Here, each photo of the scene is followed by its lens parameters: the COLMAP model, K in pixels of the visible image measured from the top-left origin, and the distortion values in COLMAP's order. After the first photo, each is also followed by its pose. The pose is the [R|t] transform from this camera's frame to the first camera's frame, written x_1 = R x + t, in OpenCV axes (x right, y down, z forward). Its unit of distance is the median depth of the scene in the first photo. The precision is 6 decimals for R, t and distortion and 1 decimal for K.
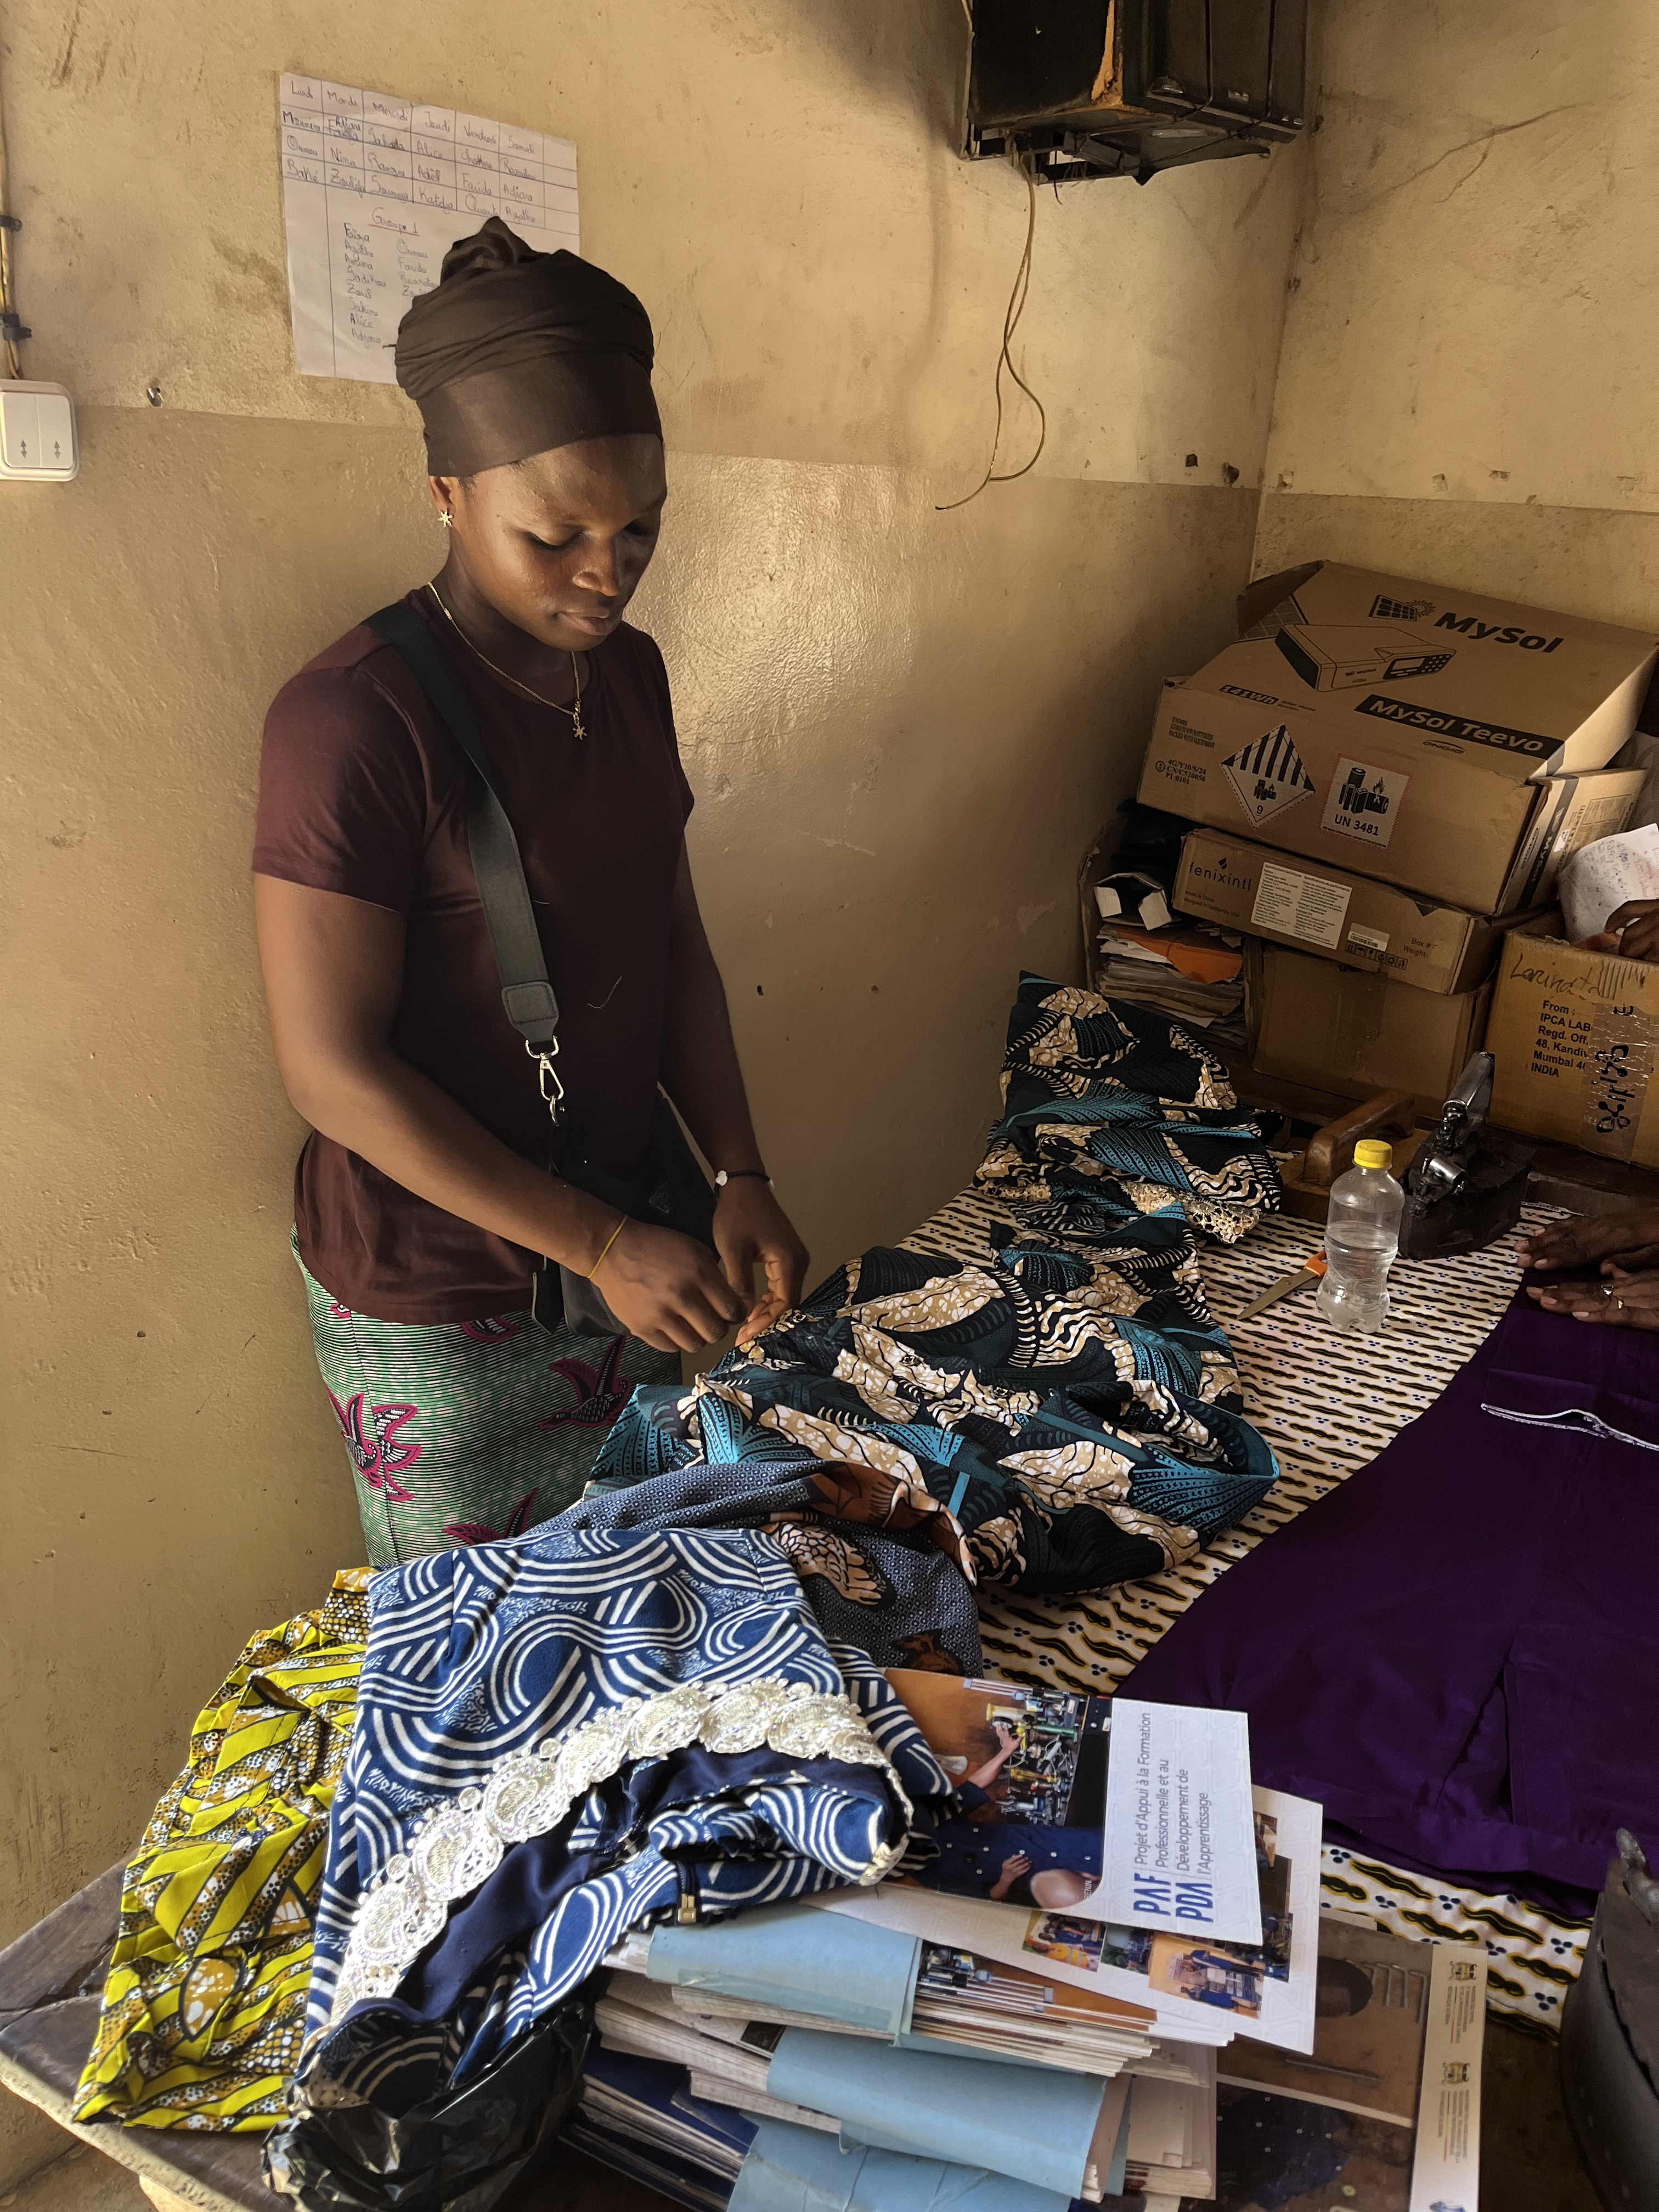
lens RADIAL K [[1663.6, 0, 820.5], [0, 1663.6, 1098.7], [0, 0, 1]] dist [0.061557, -0.097876]
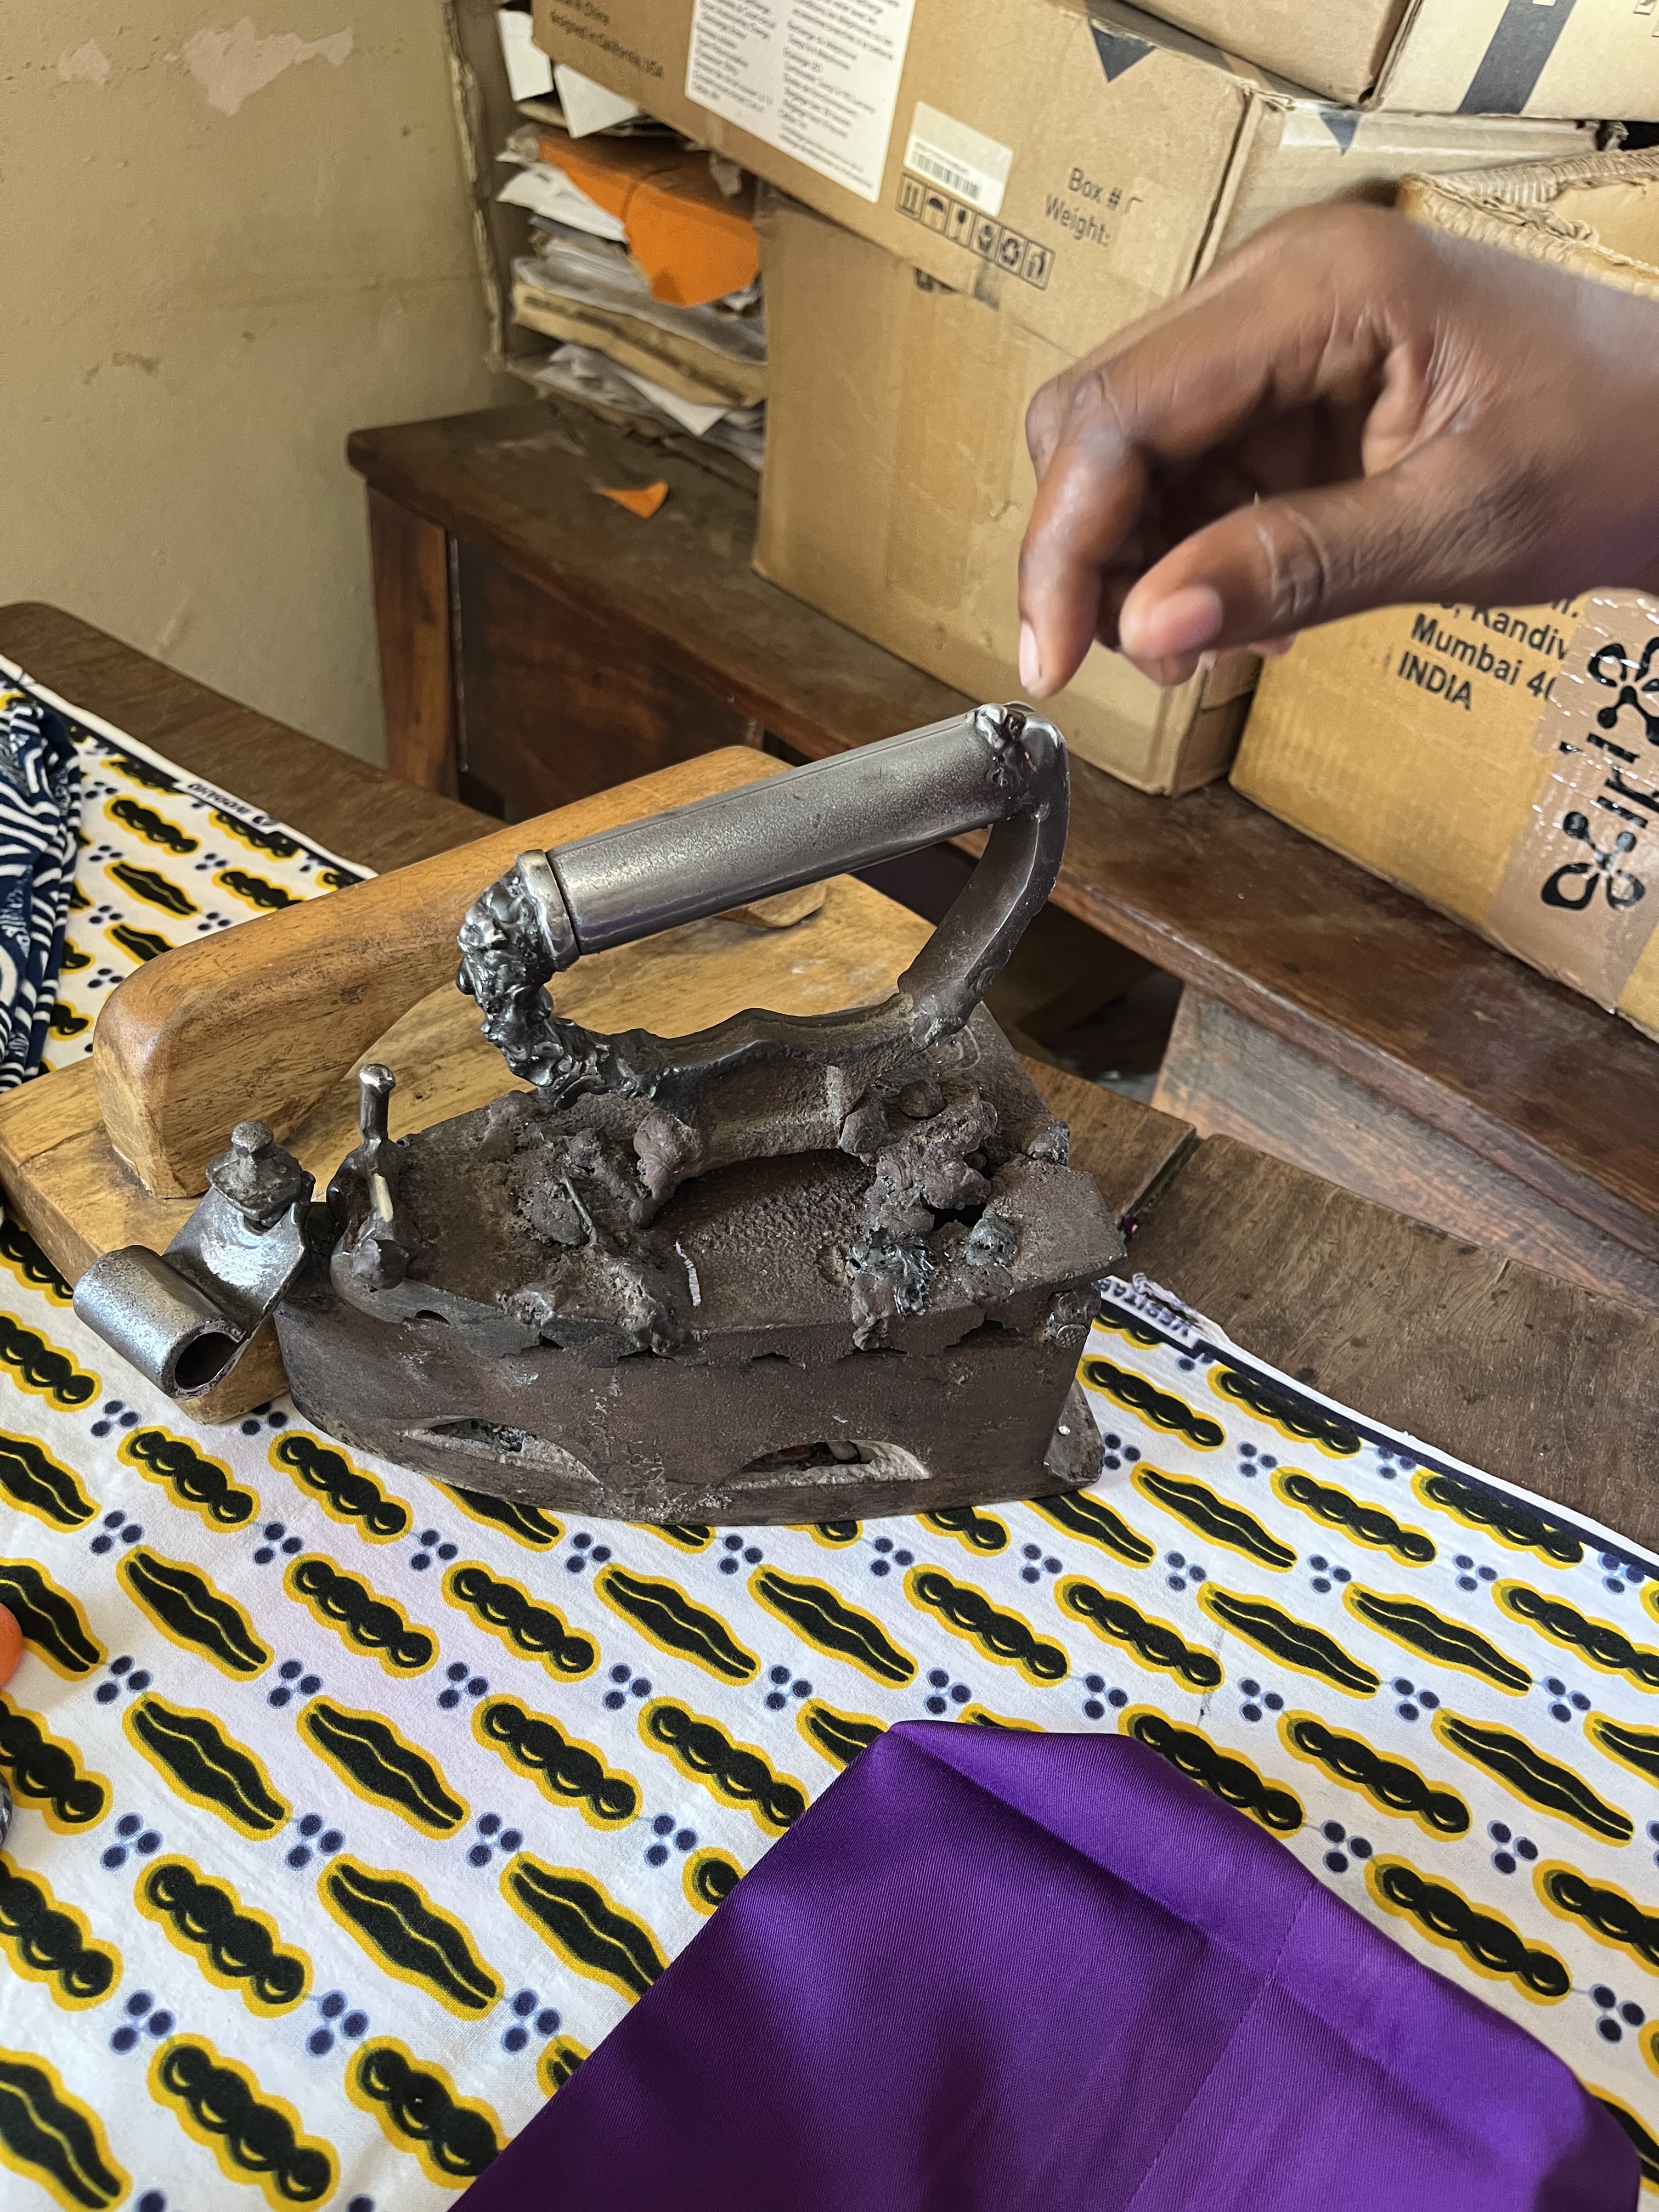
lens RADIAL K [[1672.4, 0, 834.1], [0, 1672.4, 1114.1], [0, 0, 1]] dist [0.054800, -0.085026]
pose [[0.990362, 0.124582, -0.060511, 0.349893], [-0.095014, 0.929017, 0.357630, -0.044285], [0.100770, -0.348434, 0.931901, 0.665149]]
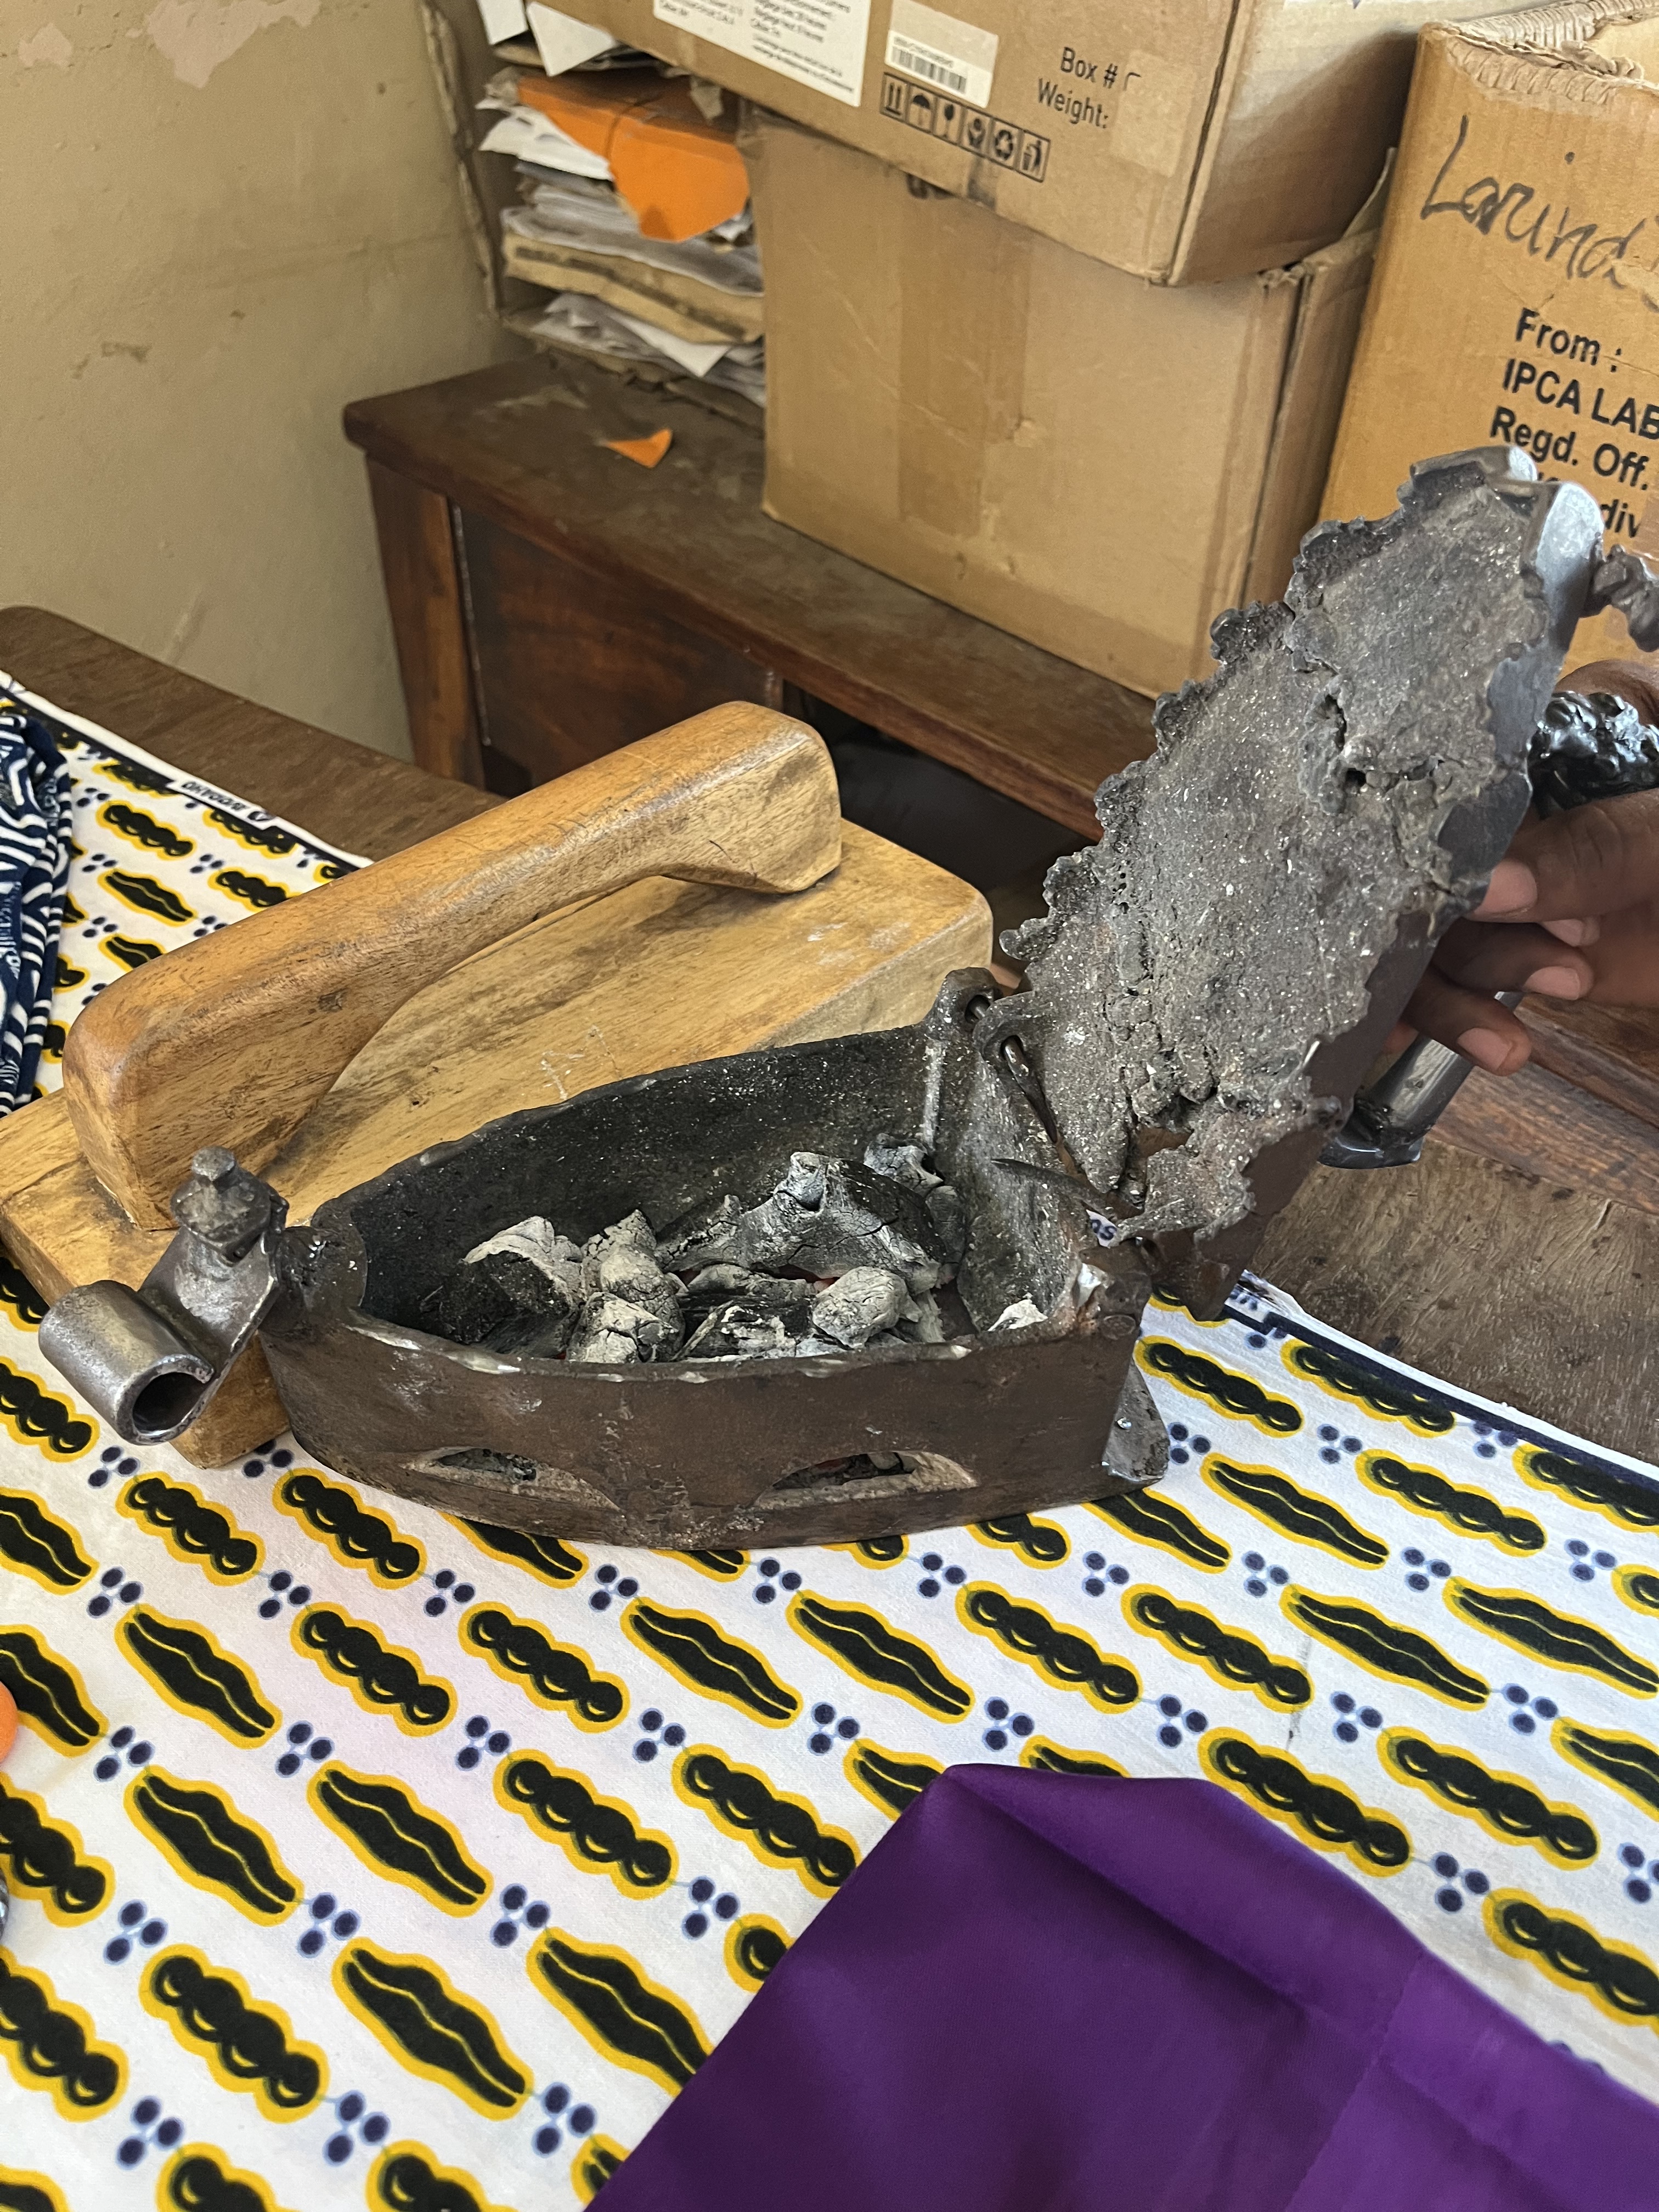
lens RADIAL K [[1663.6, 0, 820.5], [0, 1663.6, 1098.7], [0, 0, 1]] dist [0.061557, -0.097876]
pose [[0.991530, 0.063248, -0.113441, 0.355275], [-0.015017, 0.923387, 0.383577, -0.042823], [0.129011, -0.378624, 0.916515, 0.683014]]
